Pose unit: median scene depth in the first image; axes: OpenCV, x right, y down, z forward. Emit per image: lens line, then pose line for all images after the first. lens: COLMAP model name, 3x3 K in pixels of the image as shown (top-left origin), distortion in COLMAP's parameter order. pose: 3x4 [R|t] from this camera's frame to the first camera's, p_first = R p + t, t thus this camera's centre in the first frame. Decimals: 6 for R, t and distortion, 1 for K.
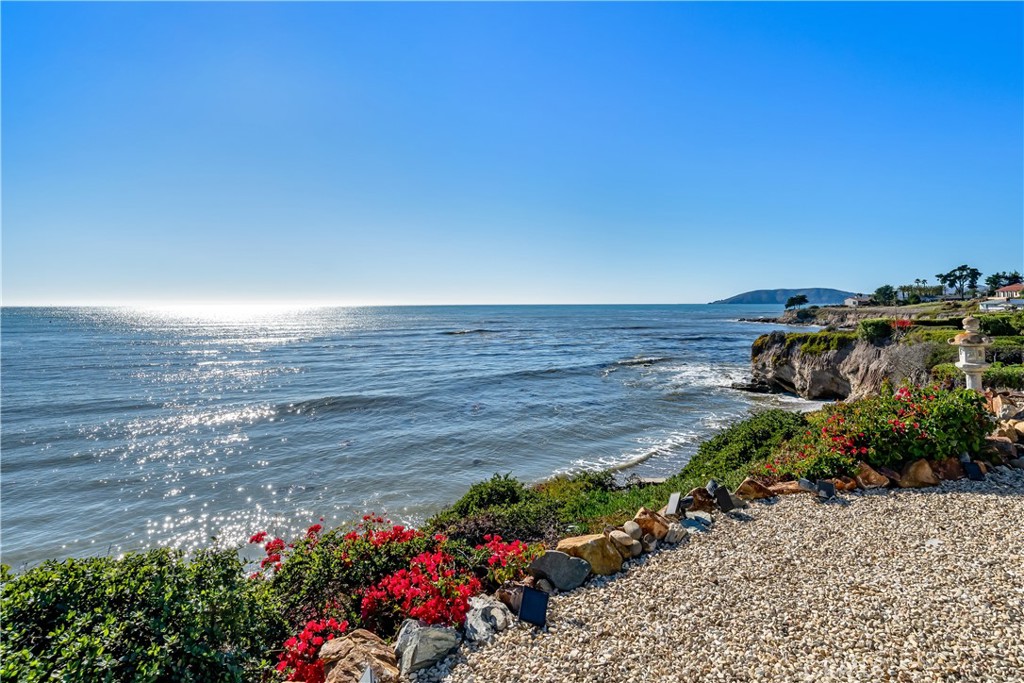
lens RADIAL K [[461.5, 0, 512.2], [0, 461.5, 343.1], [0, 0, 1]] dist [-0.002621, -0.000125]
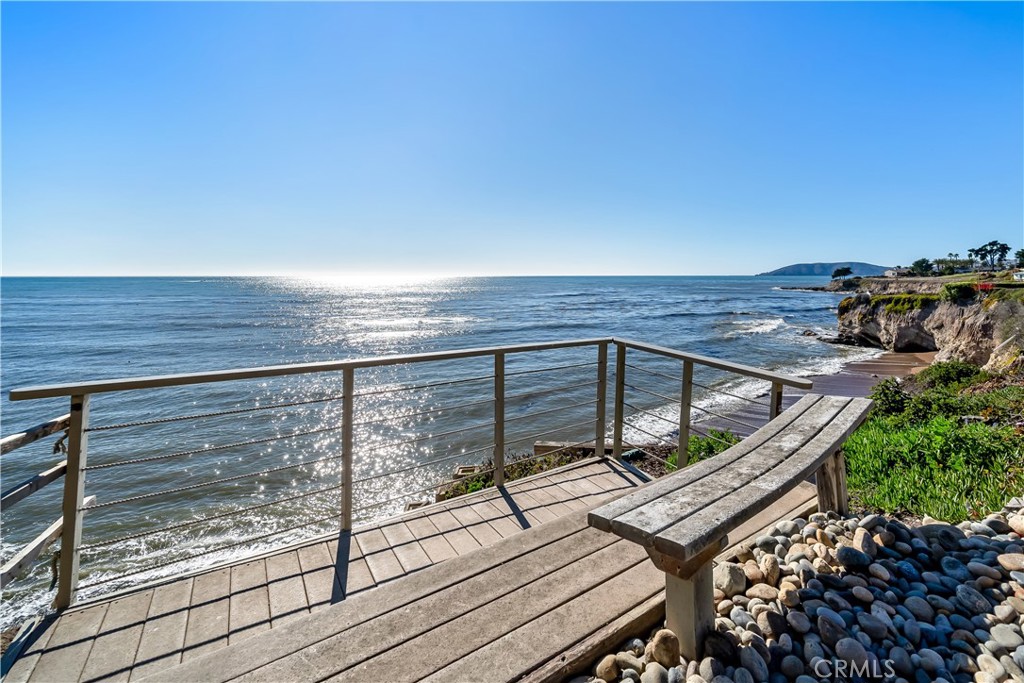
lens RADIAL K [[383.9, 0, 511.5], [0, 383.9, 336.6], [0, 0, 1]] dist [-0.010534, -0.000014]
pose [[0.997638, 0.008499, -0.068167, -0.250344], [-0.004498, 0.998269, 0.058639, 0.030143], [0.068548, -0.058194, 0.995949, -0.034553]]
